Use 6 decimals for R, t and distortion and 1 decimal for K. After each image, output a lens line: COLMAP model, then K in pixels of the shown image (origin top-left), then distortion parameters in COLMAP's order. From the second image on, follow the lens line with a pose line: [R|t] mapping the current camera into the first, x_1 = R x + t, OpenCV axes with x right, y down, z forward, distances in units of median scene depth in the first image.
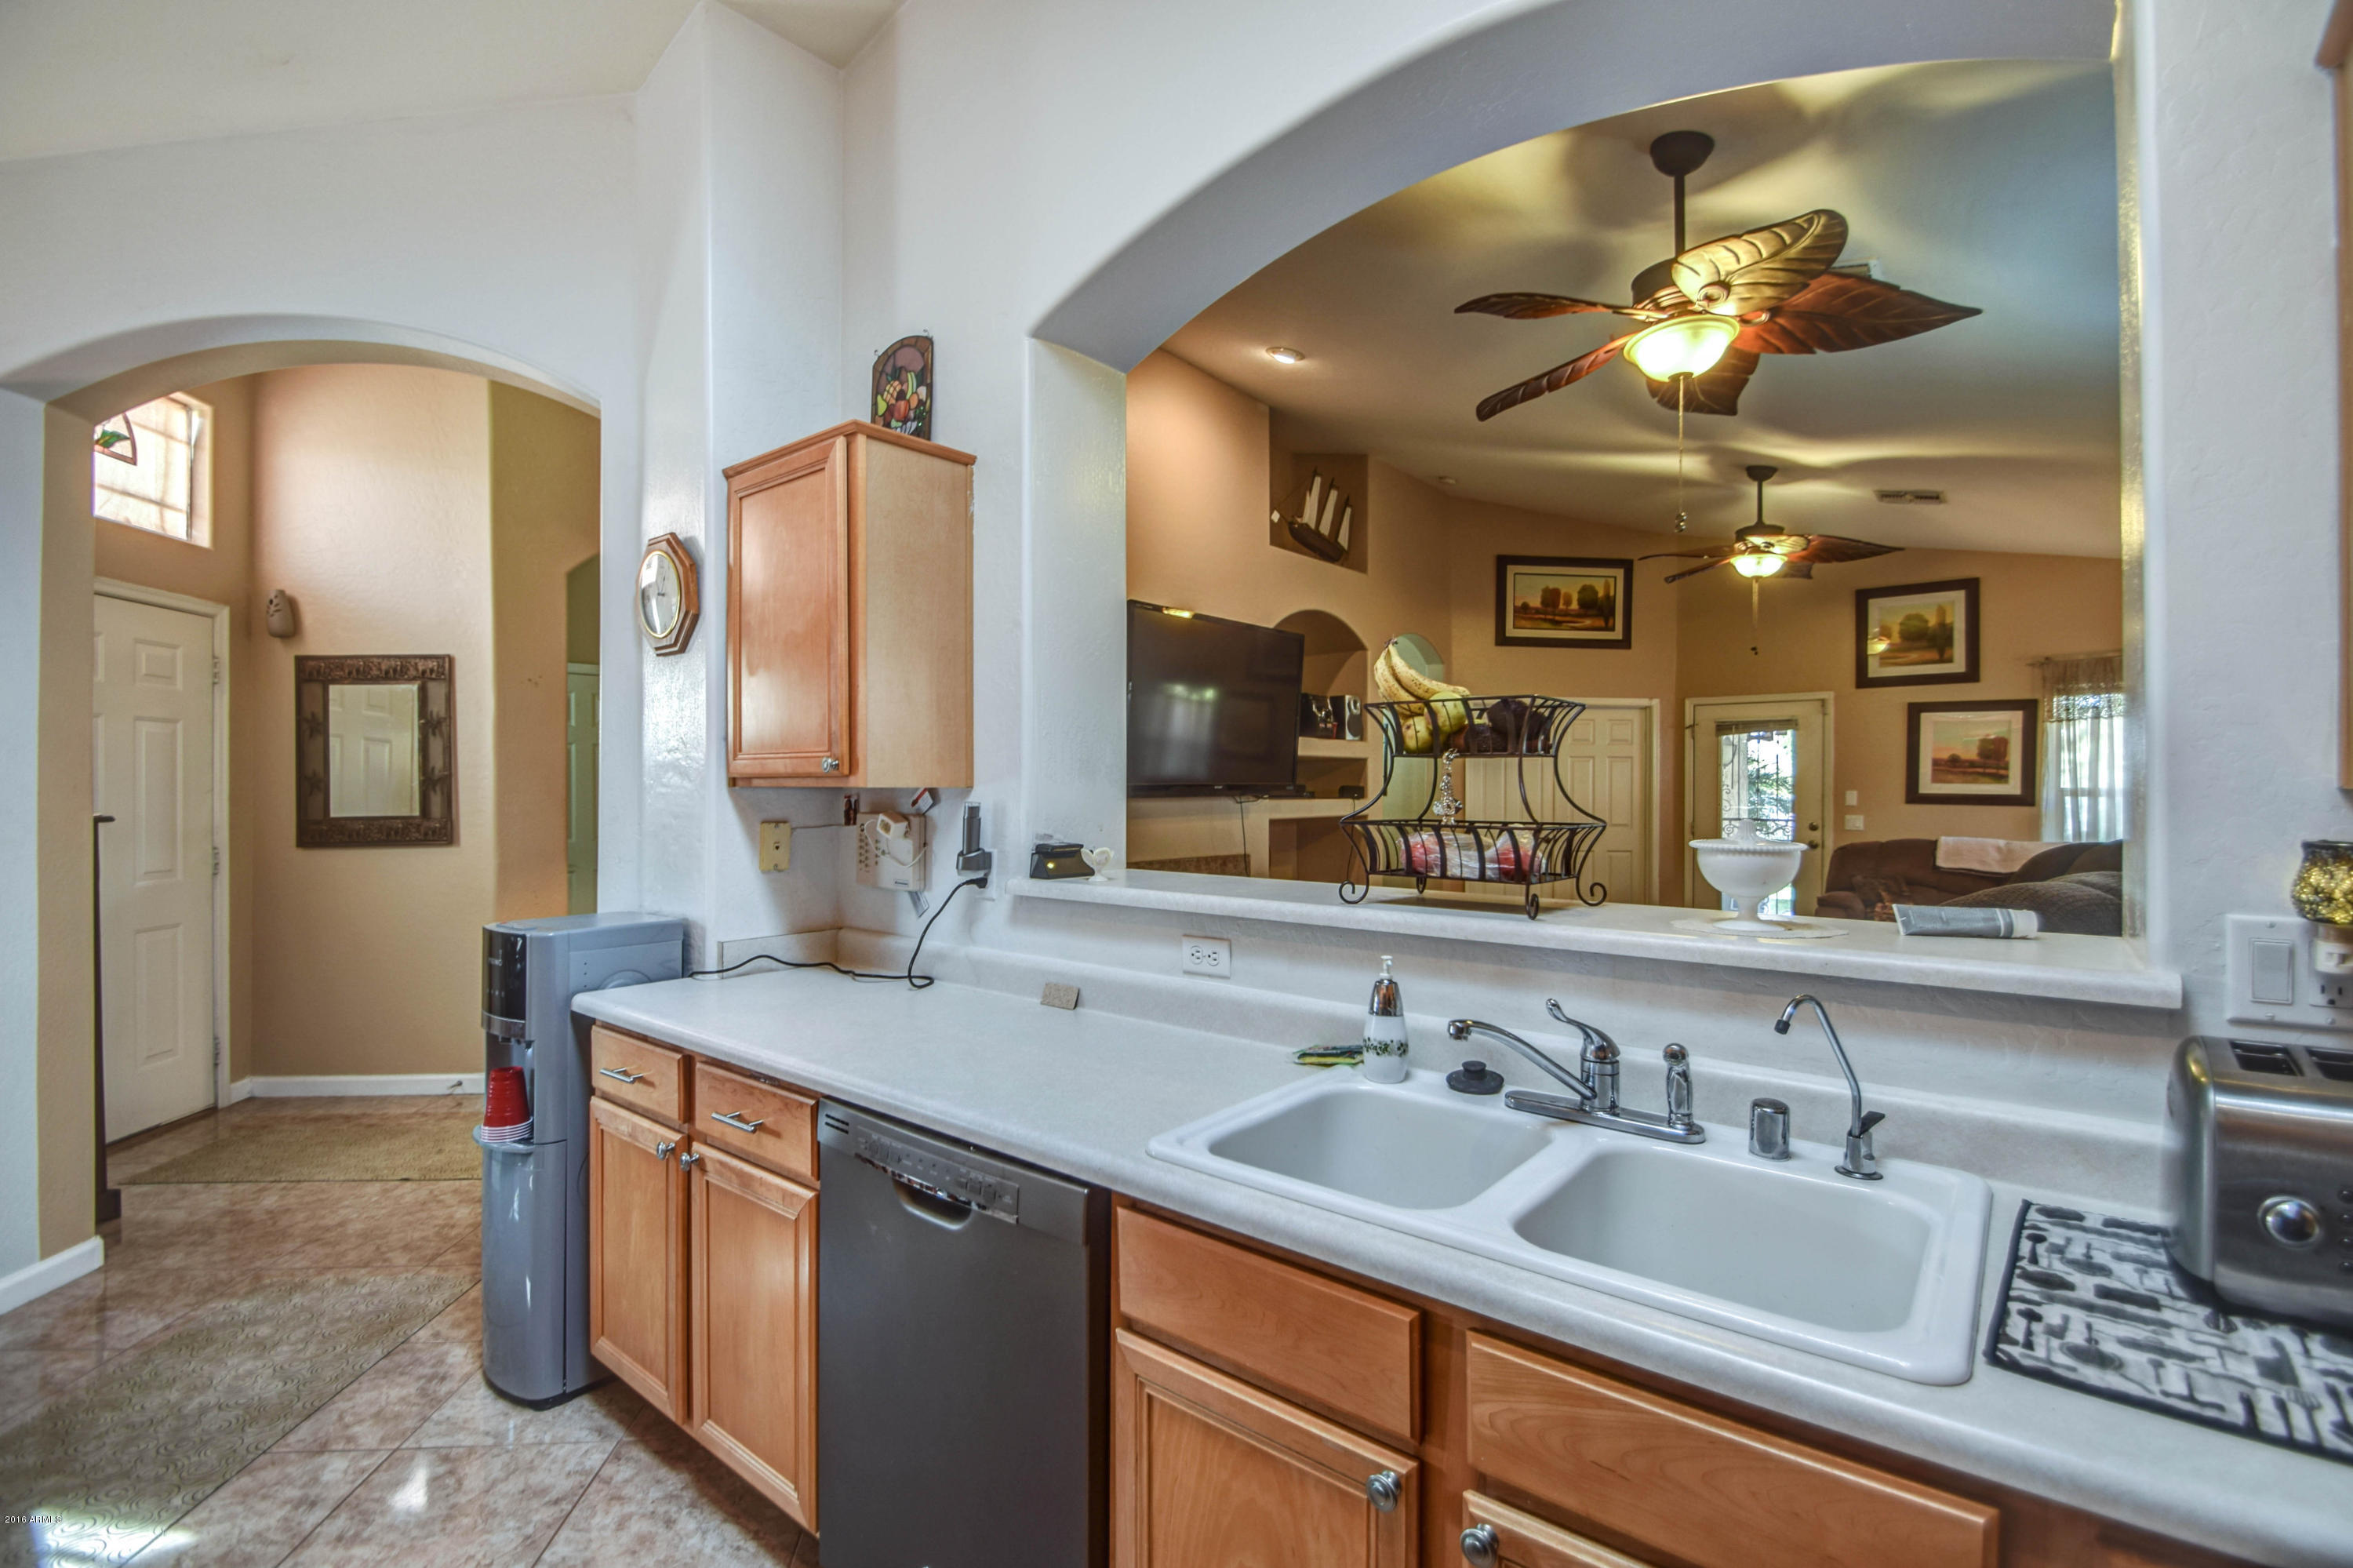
lens RADIAL K [[1044.6, 0, 1162.6], [0, 1044.6, 793.5], [0, 0, 1]] dist [0.000964, -0.008600]
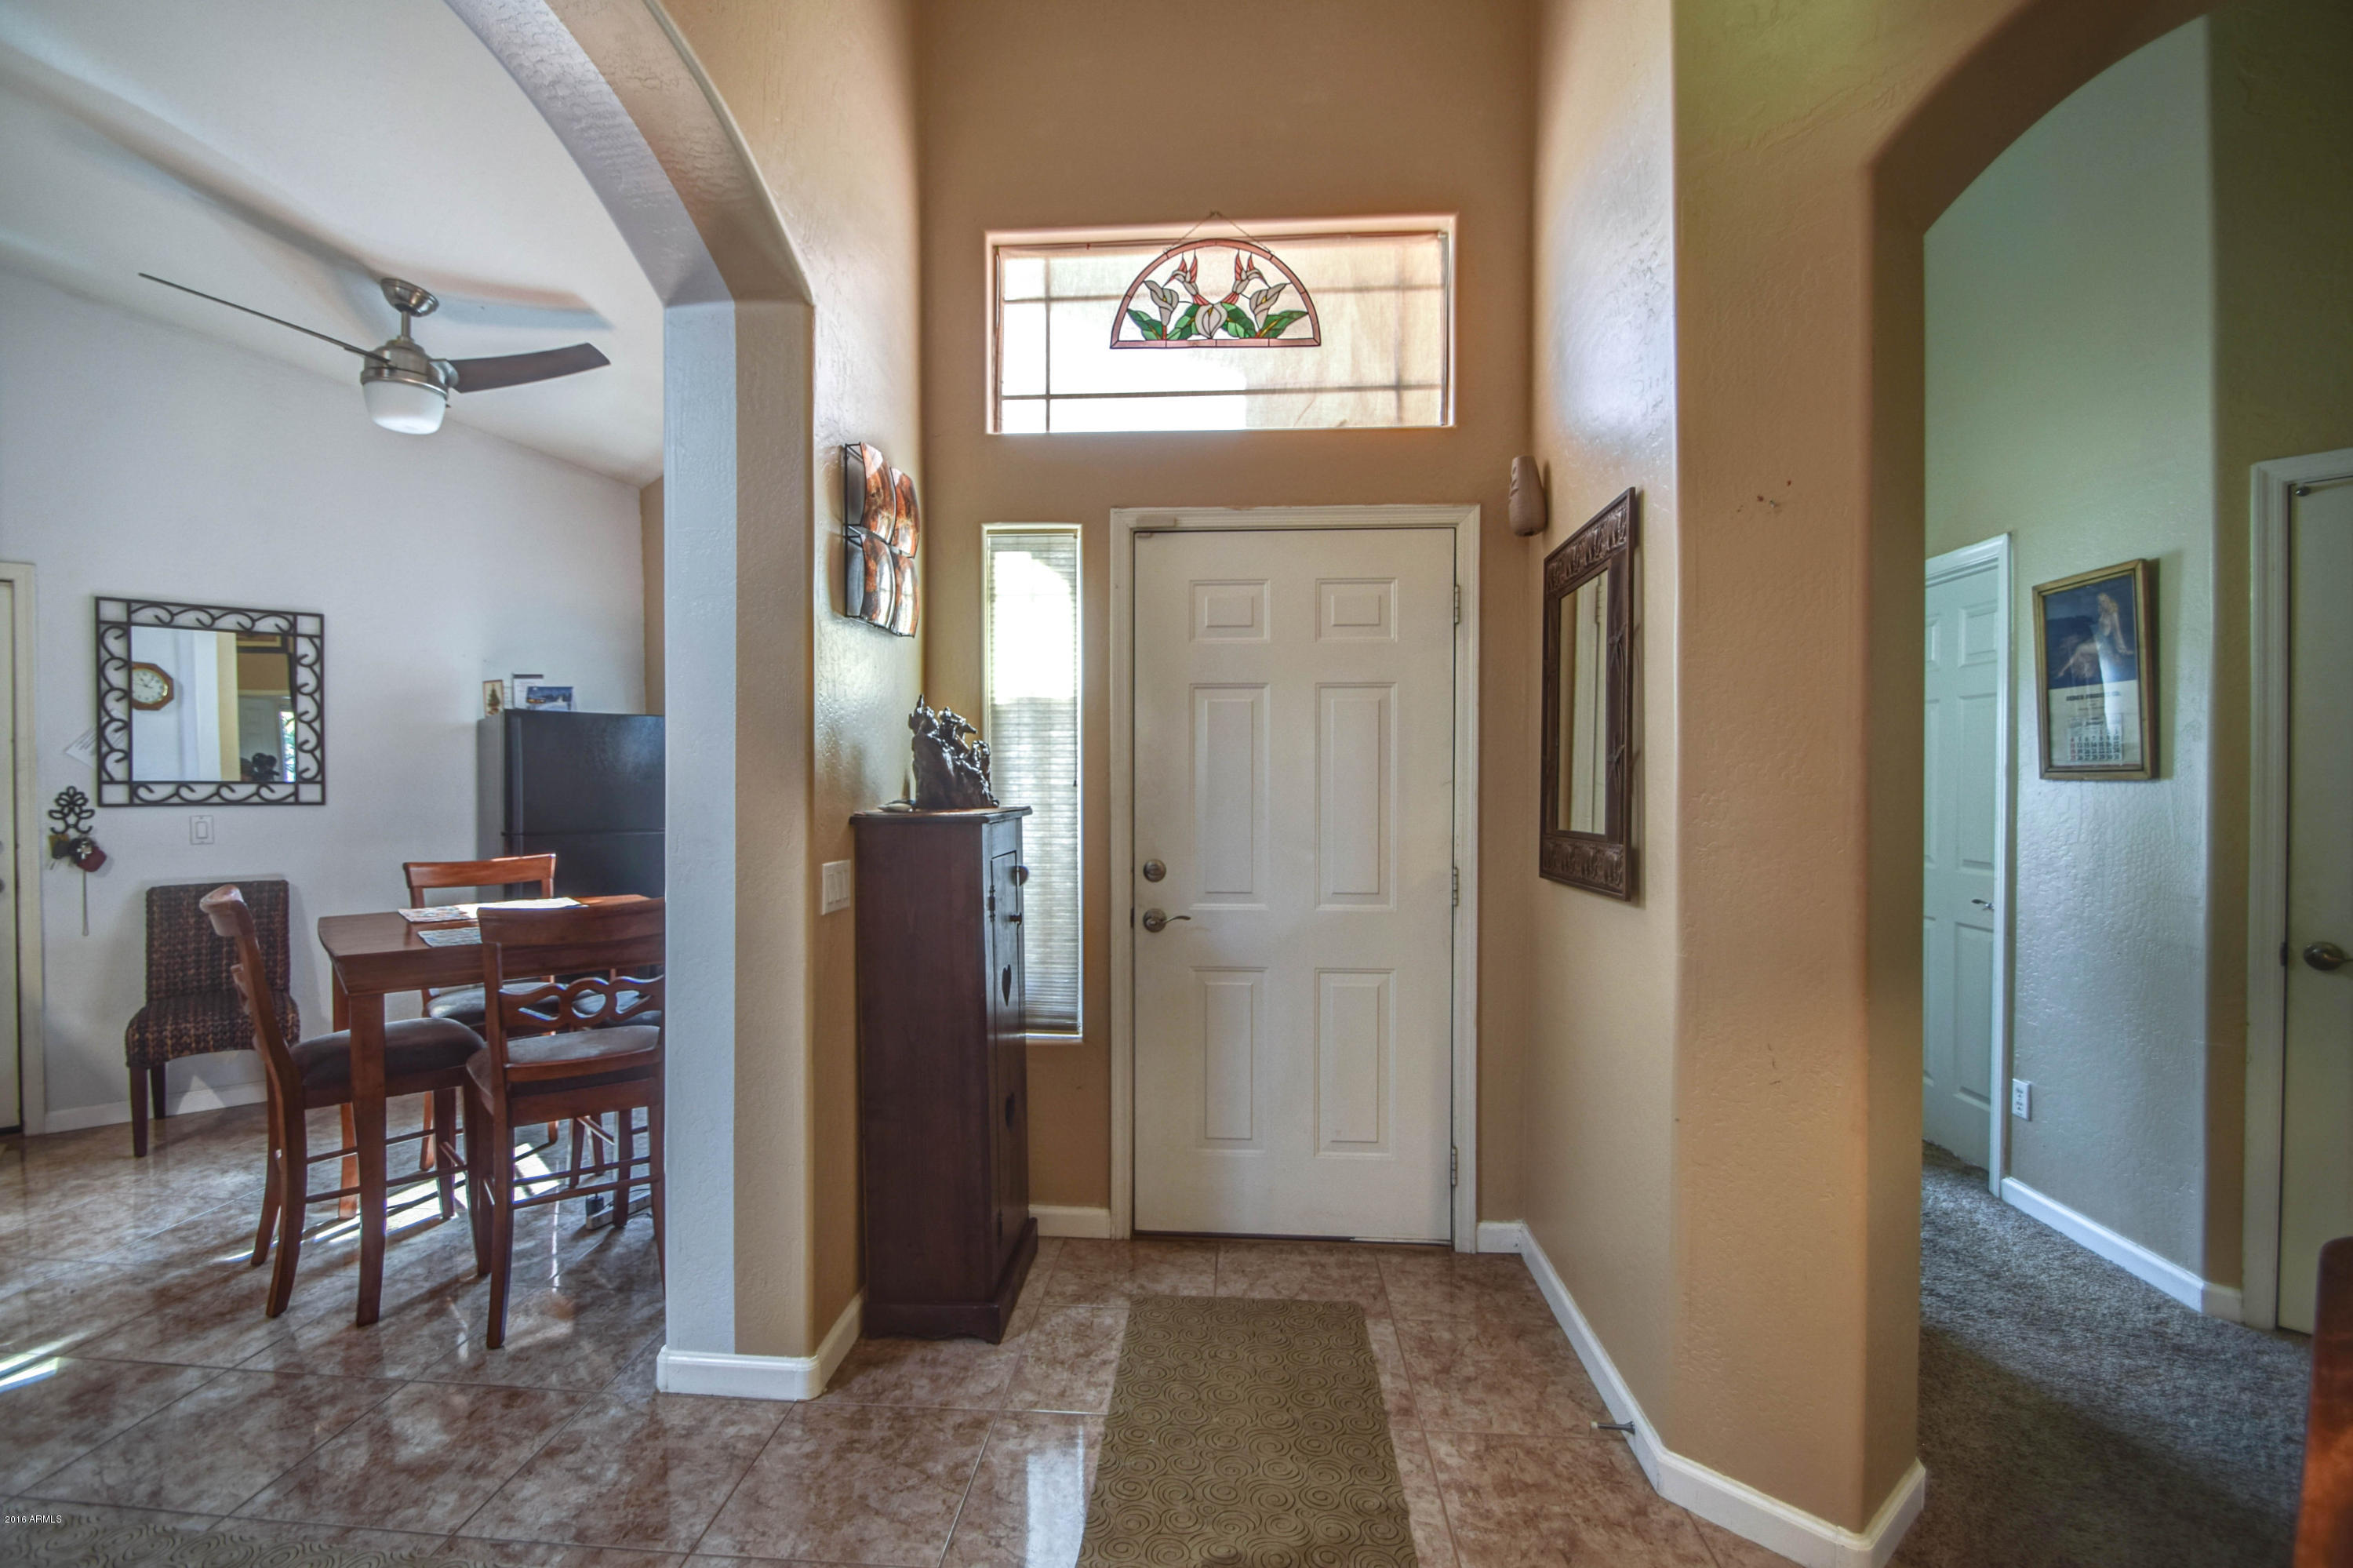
lens RADIAL K [[1068.8, 0, 1176.5], [0, 1068.8, 784.0], [0, 0, 1]] dist [-0.000947, -0.008129]
pose [[-0.165706, 0.011935, -0.986103, -0.201902], [-0.004948, 0.999904, 0.012933, -0.010593], [0.986163, 0.007023, -0.165631, 0.972116]]
